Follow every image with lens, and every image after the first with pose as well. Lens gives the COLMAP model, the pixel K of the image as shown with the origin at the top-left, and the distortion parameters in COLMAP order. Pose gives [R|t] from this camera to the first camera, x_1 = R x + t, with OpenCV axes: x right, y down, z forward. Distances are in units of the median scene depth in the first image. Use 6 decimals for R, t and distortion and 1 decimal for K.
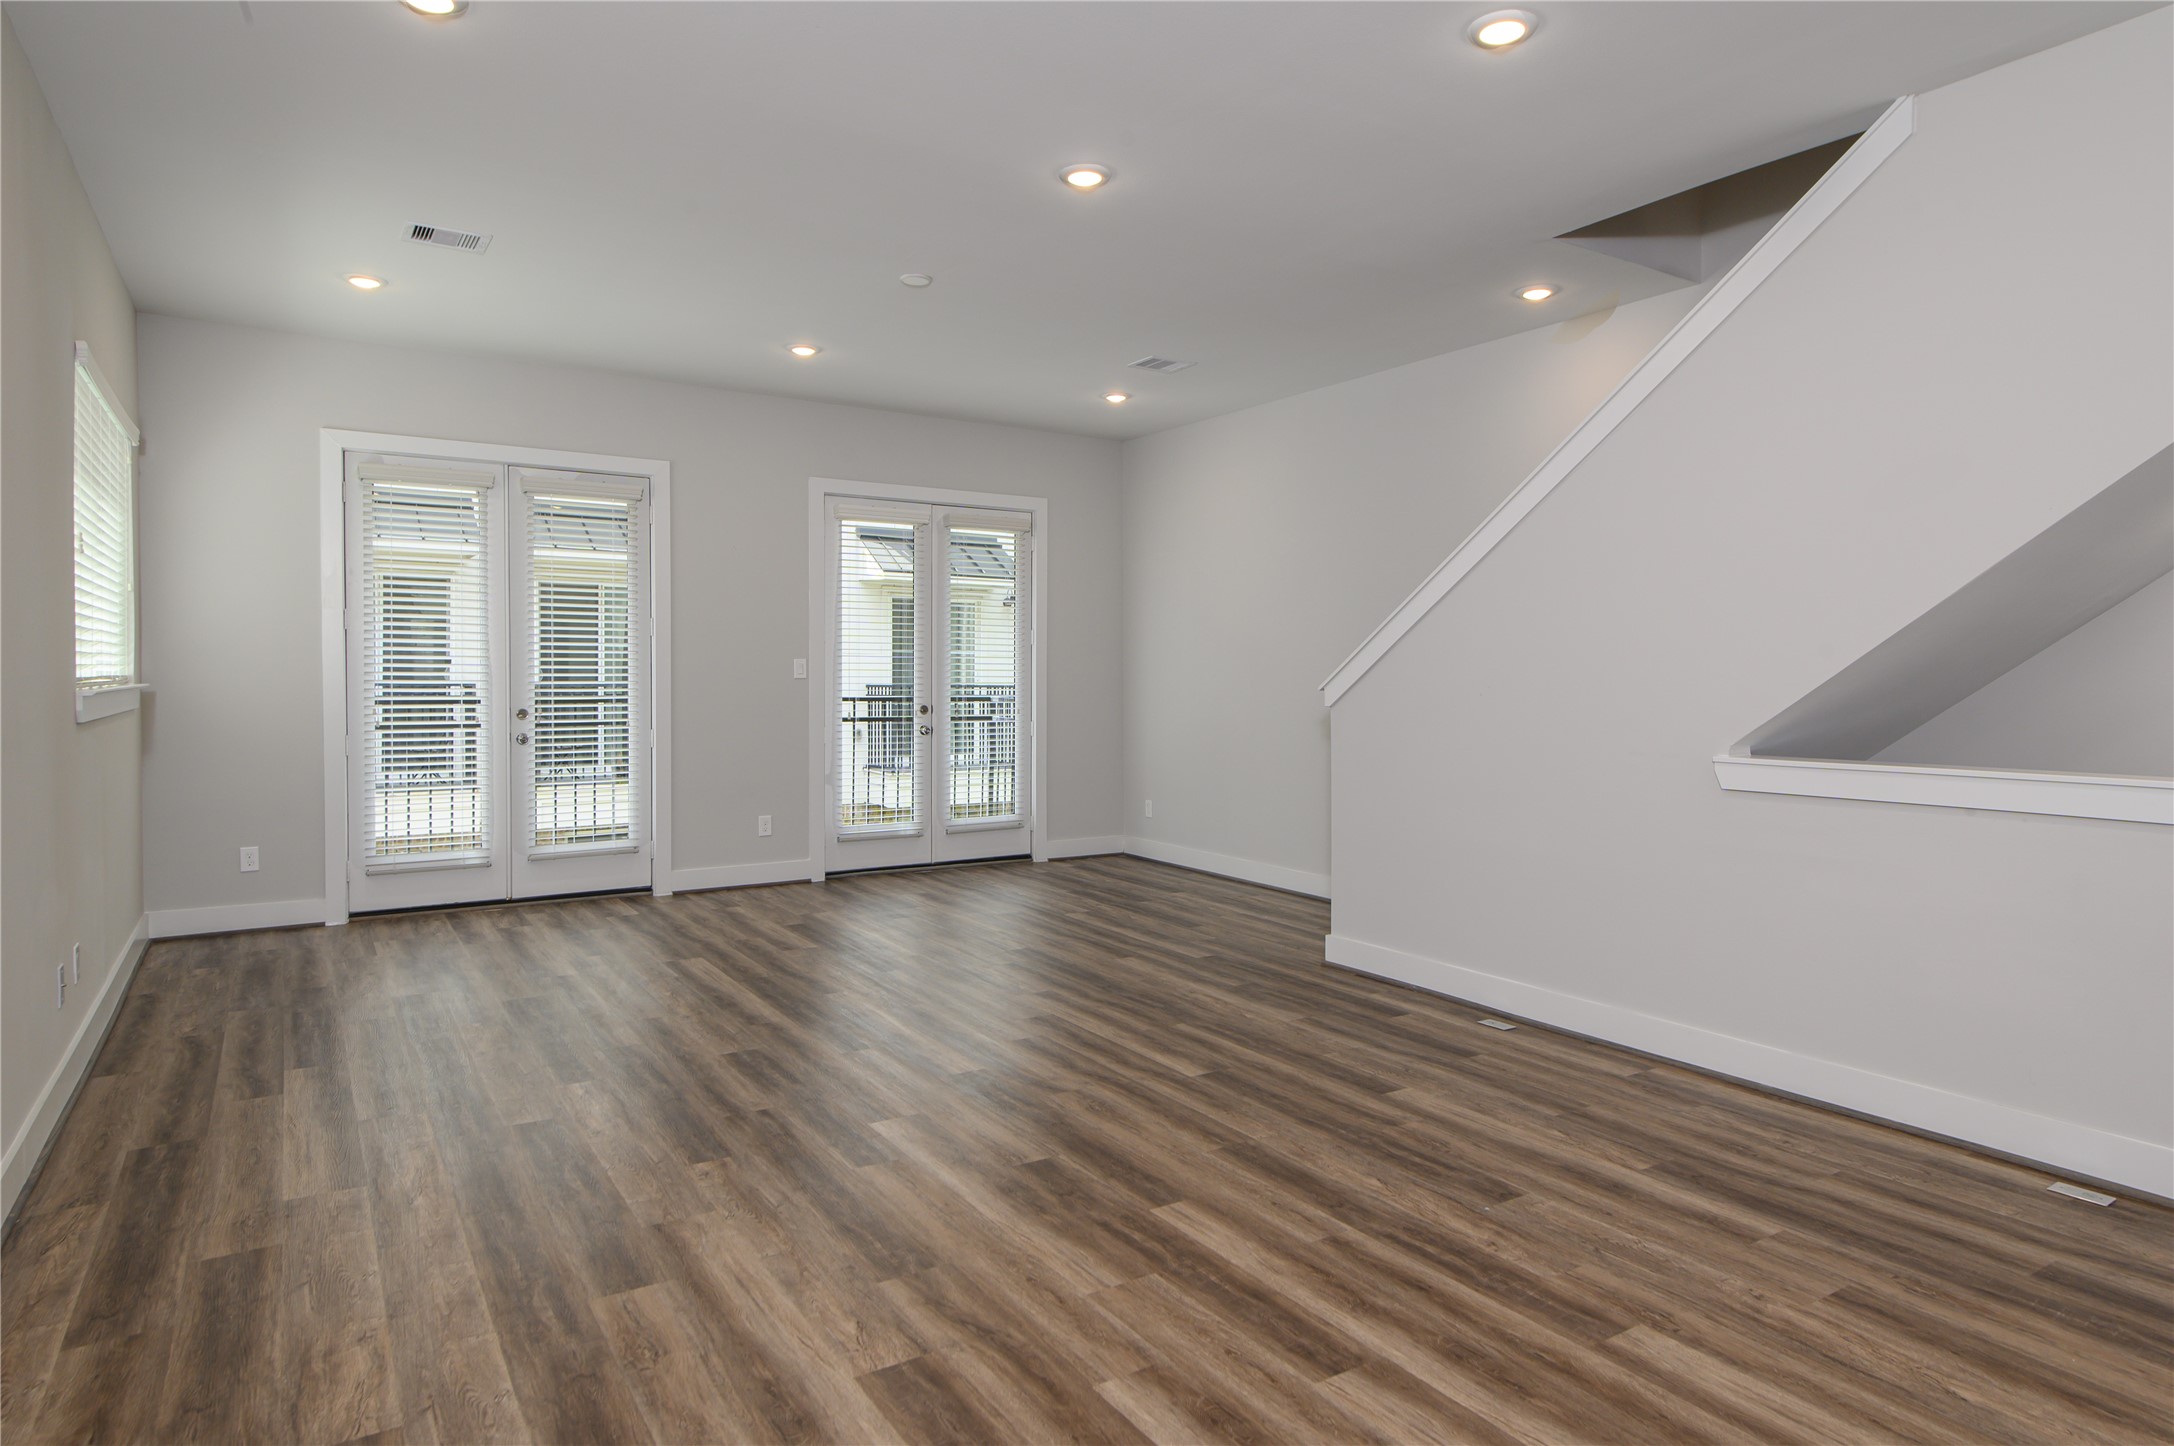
lens RADIAL K [[1271.4, 0, 1093.8], [0, 1271.4, 717.1], [0, 0, 1]] dist [-0.003399, 0.000238]
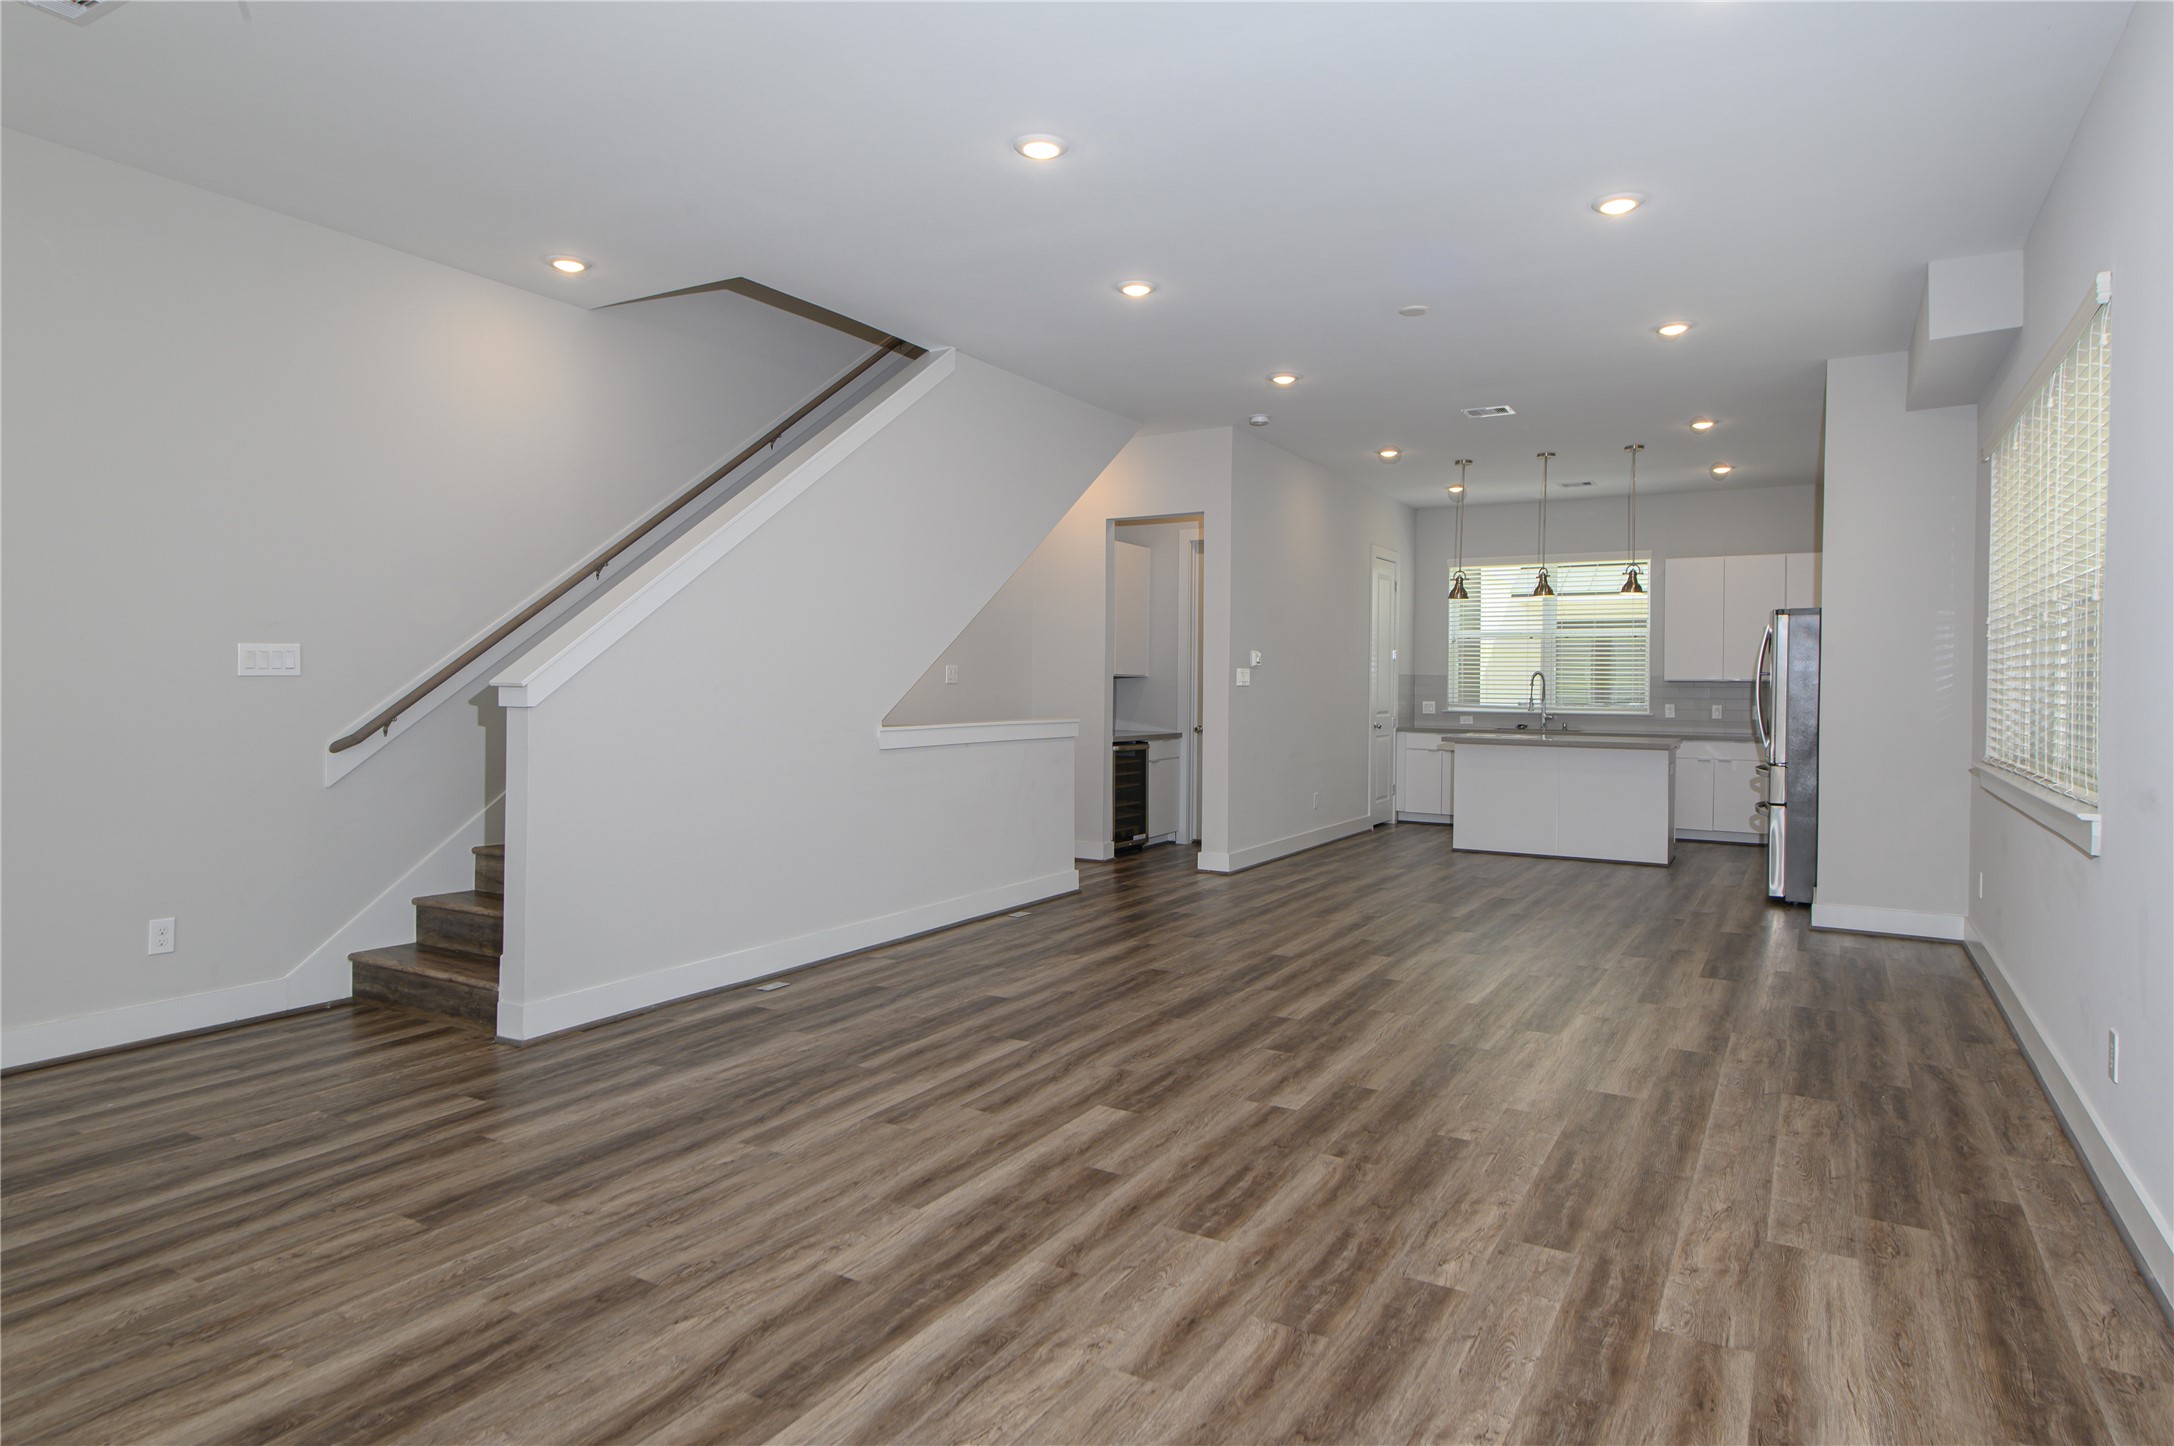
lens RADIAL K [[1229.5, 0, 1093.6], [0, 1229.5, 711.9], [0, 0, 1]] dist [0.015632, -0.002069]
pose [[-0.455189, -0.033467, 0.889766, -1.135130], [0.018486, 0.998723, 0.047022, -0.066466], [-0.890203, 0.037852, -0.453989, 1.825169]]
